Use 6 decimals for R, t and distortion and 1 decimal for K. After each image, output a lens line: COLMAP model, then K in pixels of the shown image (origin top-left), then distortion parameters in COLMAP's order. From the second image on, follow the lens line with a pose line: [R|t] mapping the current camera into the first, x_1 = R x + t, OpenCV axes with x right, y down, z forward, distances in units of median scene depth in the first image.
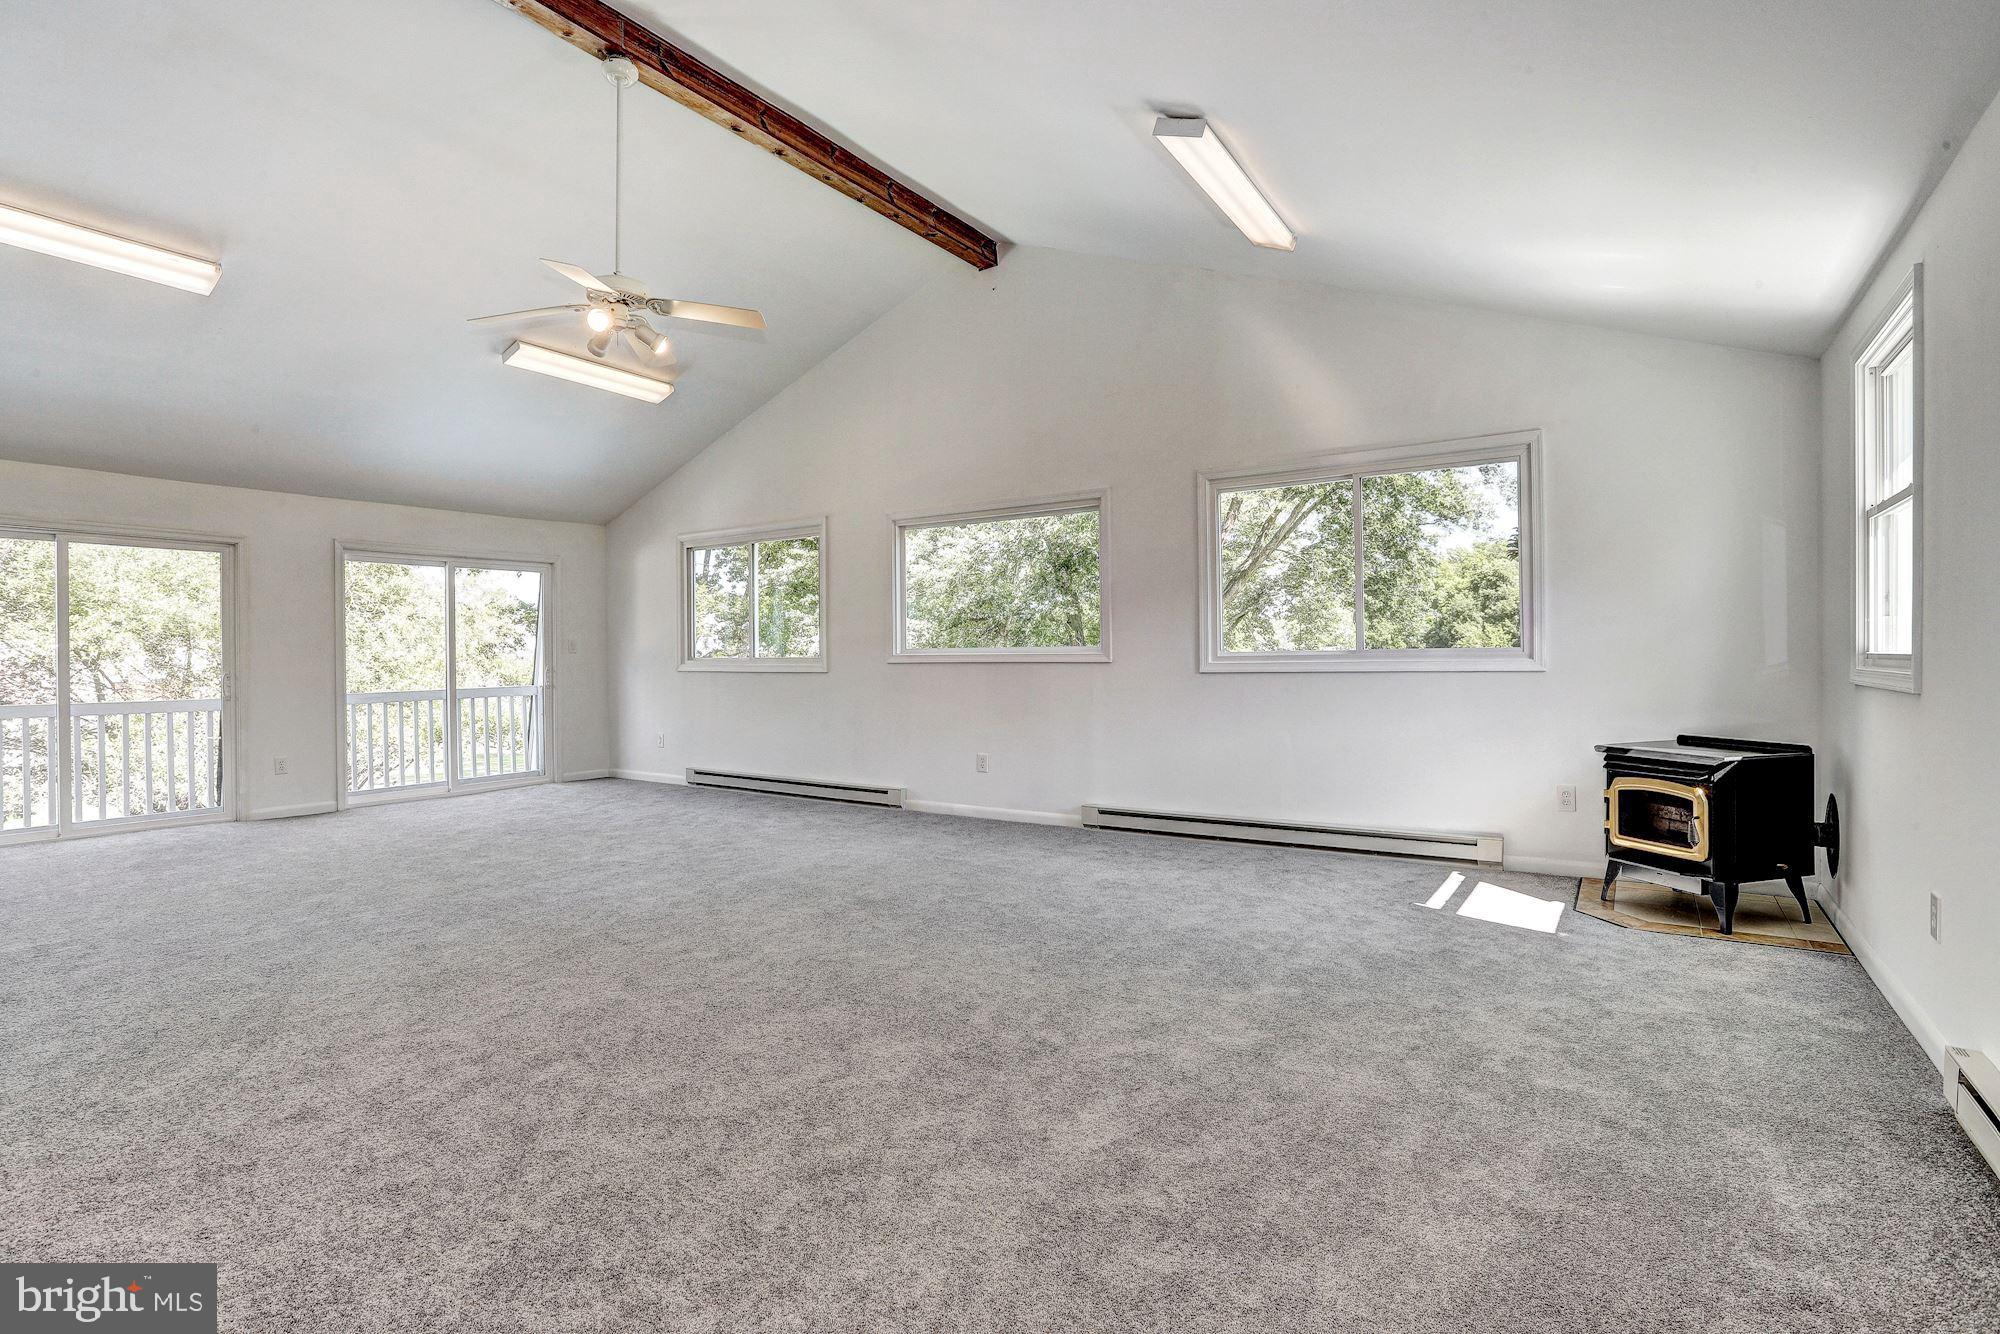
lens RADIAL K [[973.5, 0, 980.9], [0, 973.5, 659.1], [0, 0, 1]] dist [-0.041952, 0.006298]
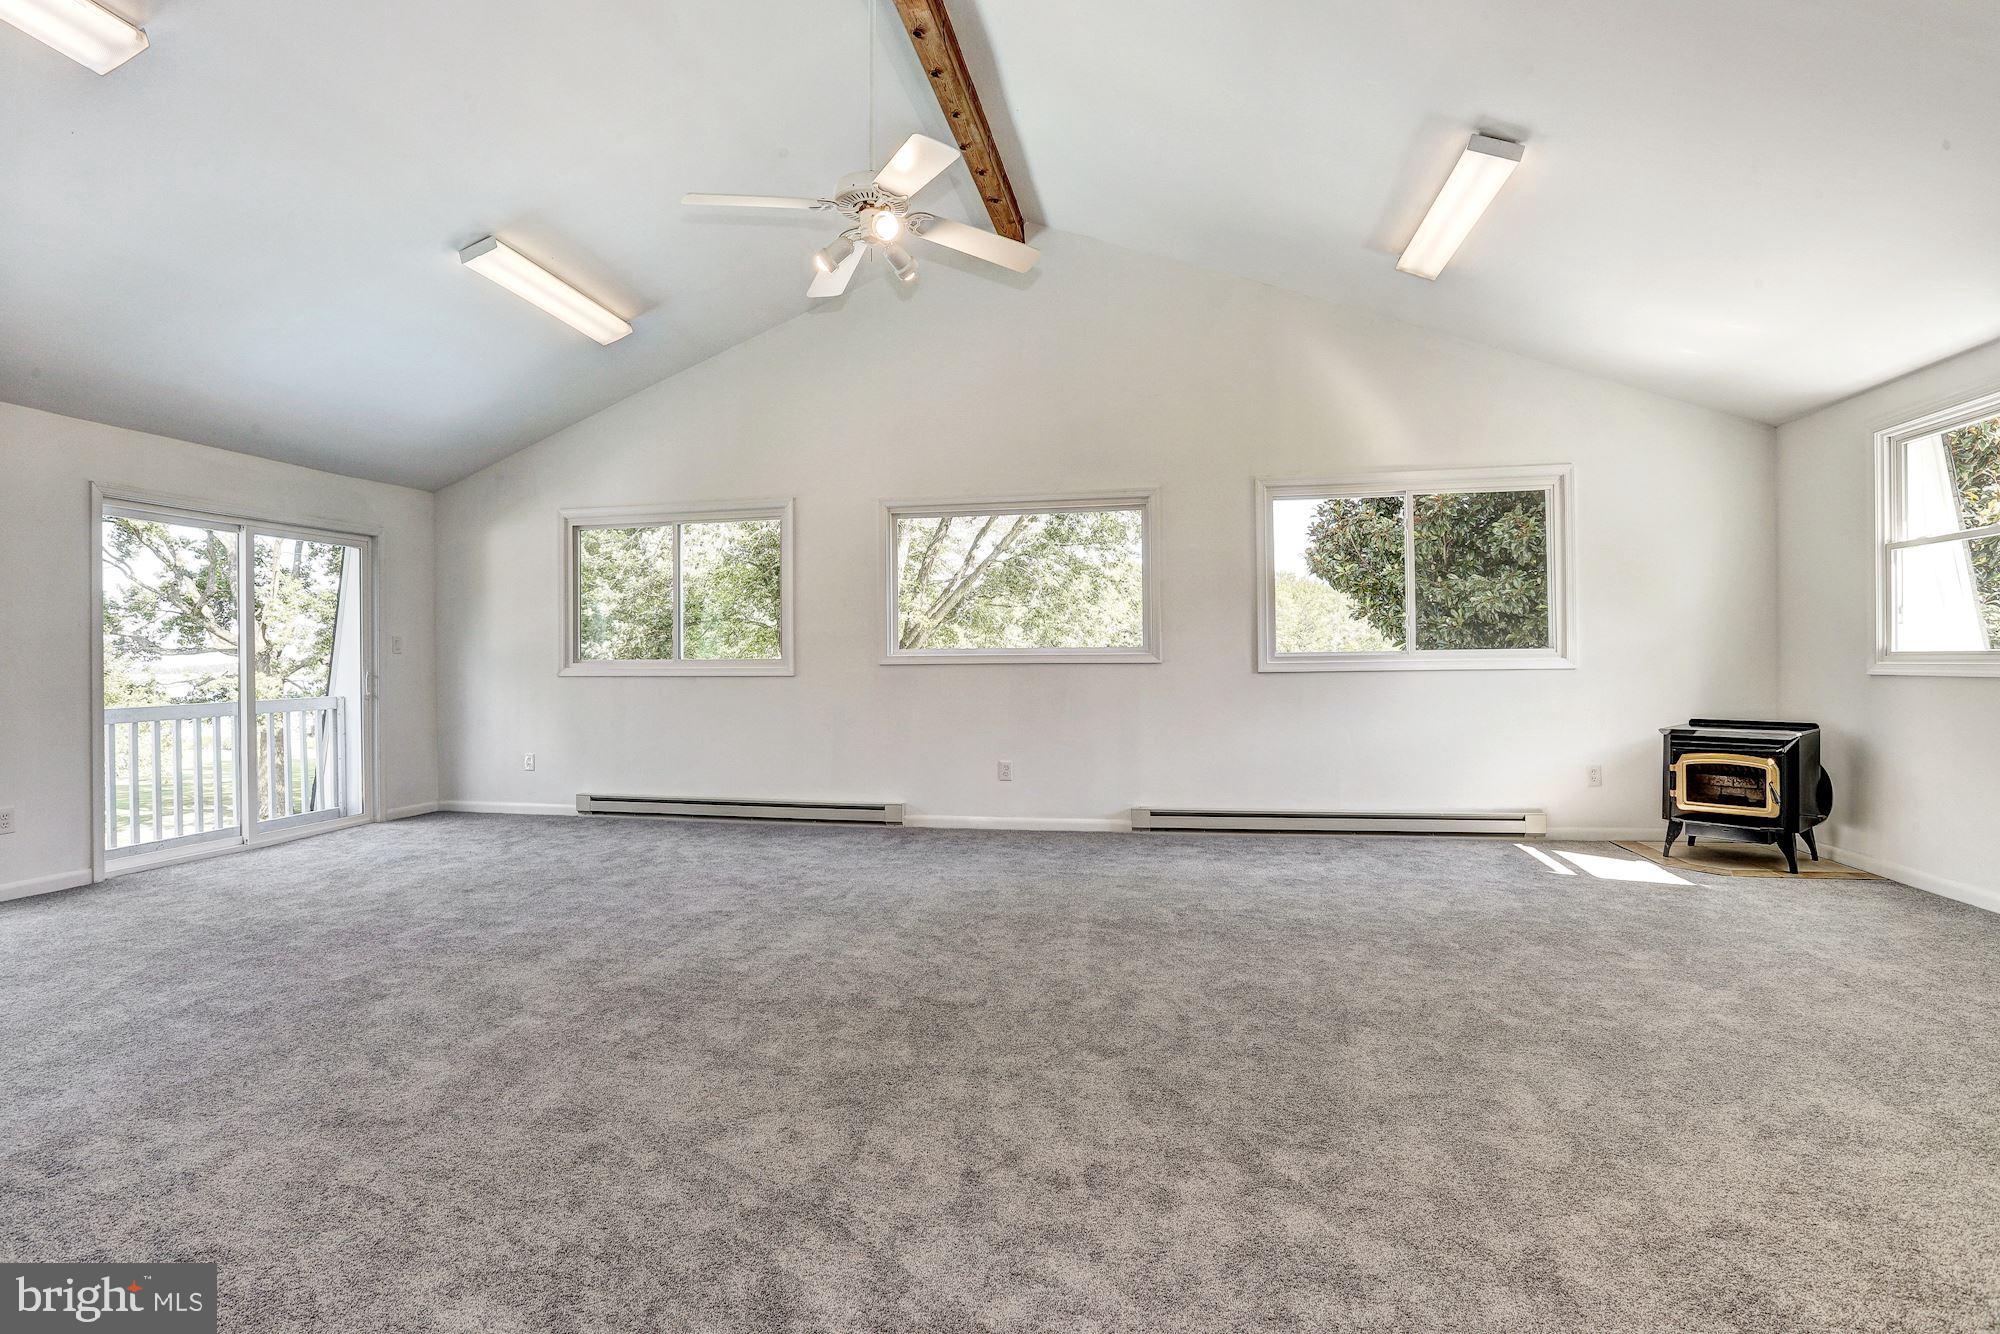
lens RADIAL K [[973.5, 0, 974.6], [0, 973.5, 661.7], [0, 0, 1]] dist [-0.041952, 0.006298]
pose [[0.919814, 0.002375, 0.392347, -0.427700], [0.000958, 0.999965, -0.008298, 0.010106], [-0.392353, 0.008008, 0.919780, 0.159431]]
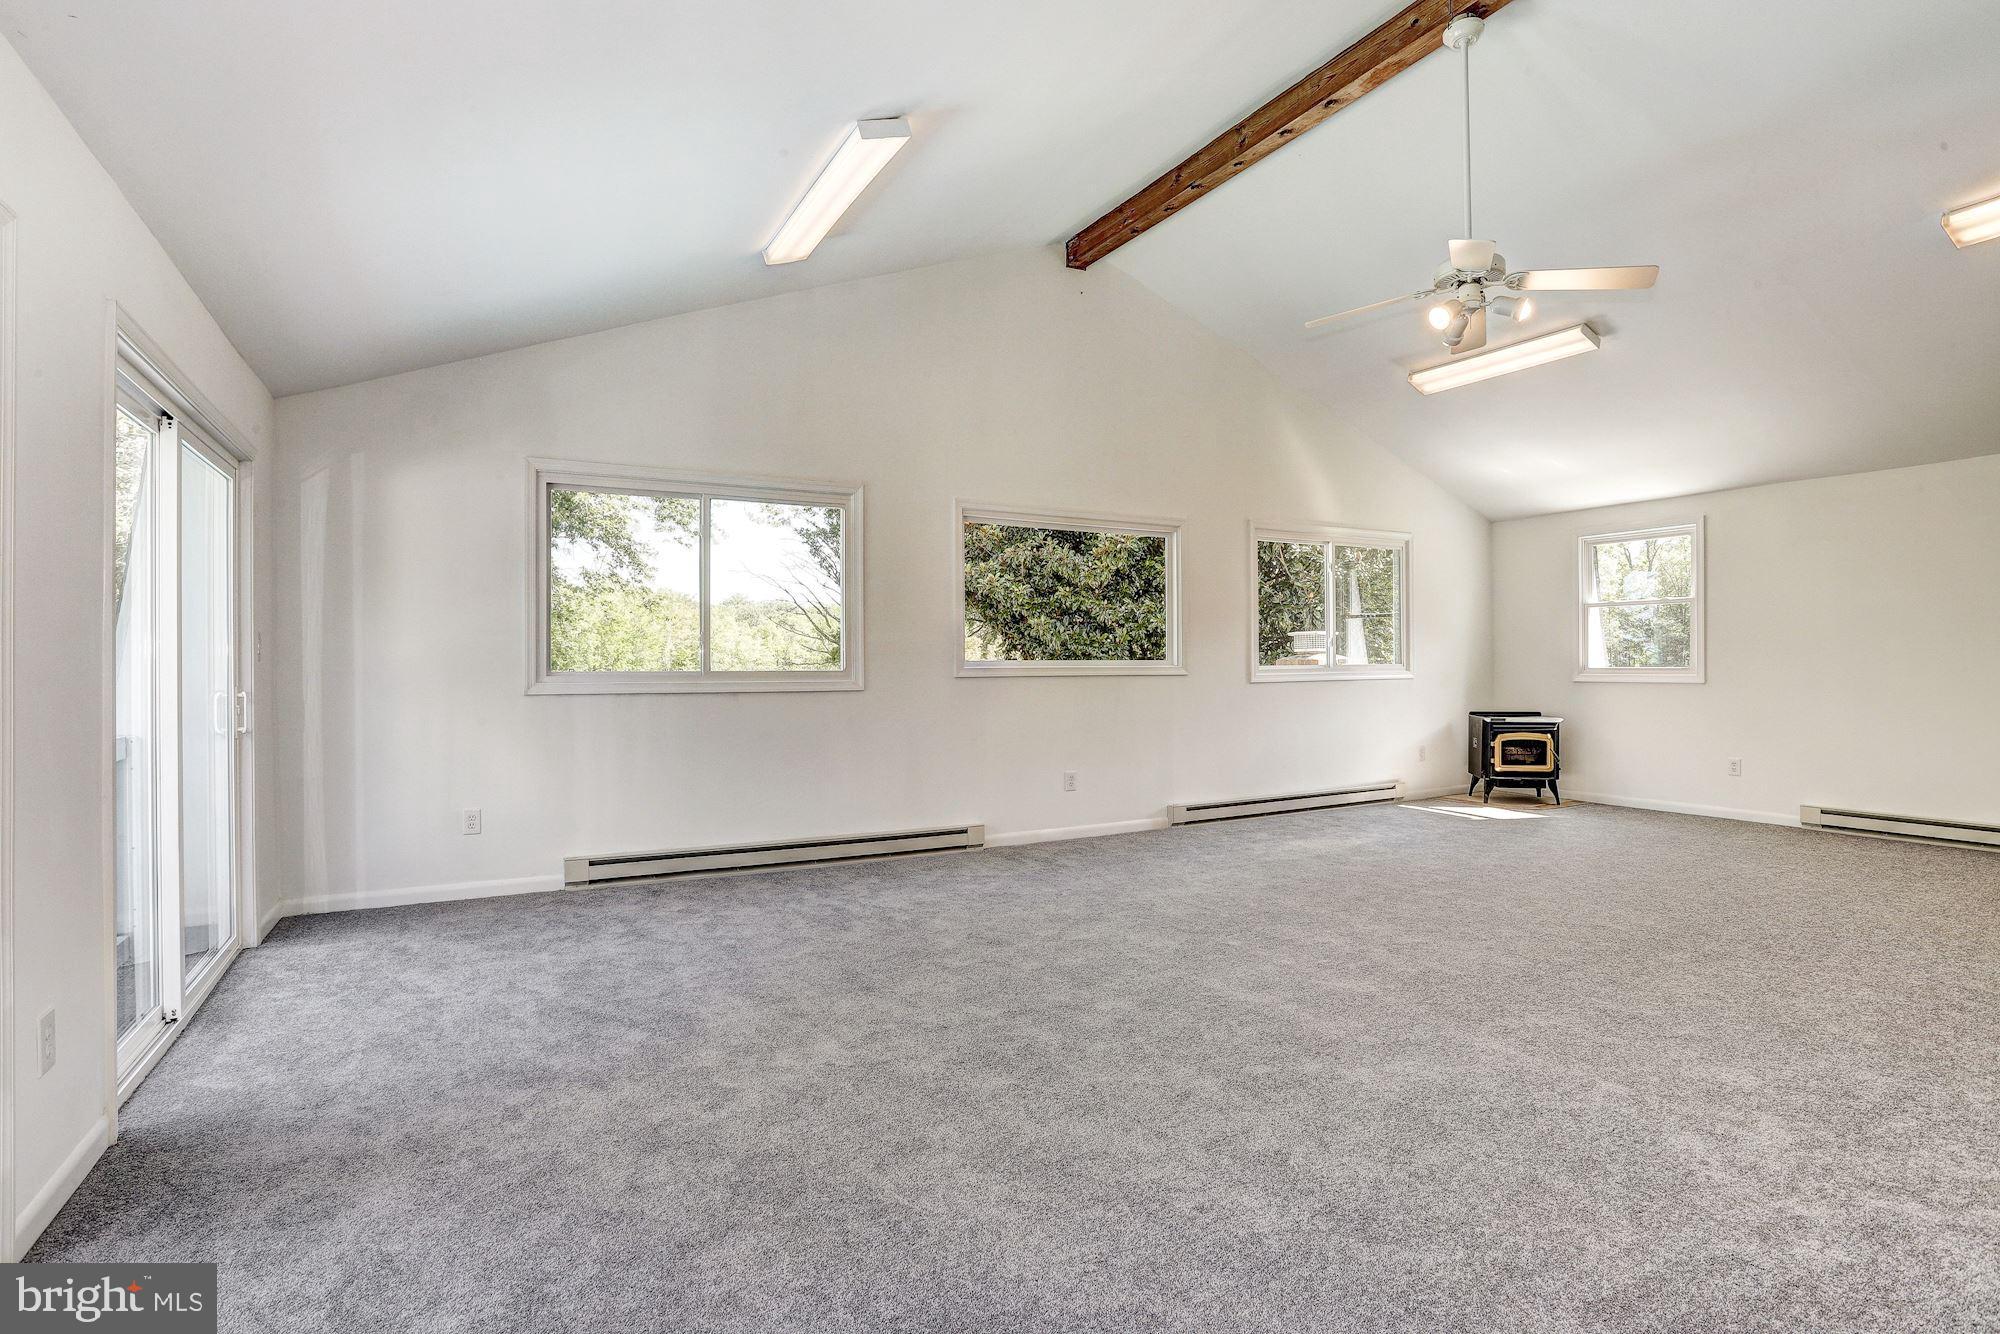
lens RADIAL K [[941.9, 0, 990.9], [0, 941.9, 657.7], [0, 0, 1]] dist [-0.047546, -0.000289]
pose [[0.460794, 0.013192, 0.887409, -0.925983], [0.003093, 0.999860, -0.016469, 0.001177], [-0.887502, 0.010333, 0.460689, 0.697910]]
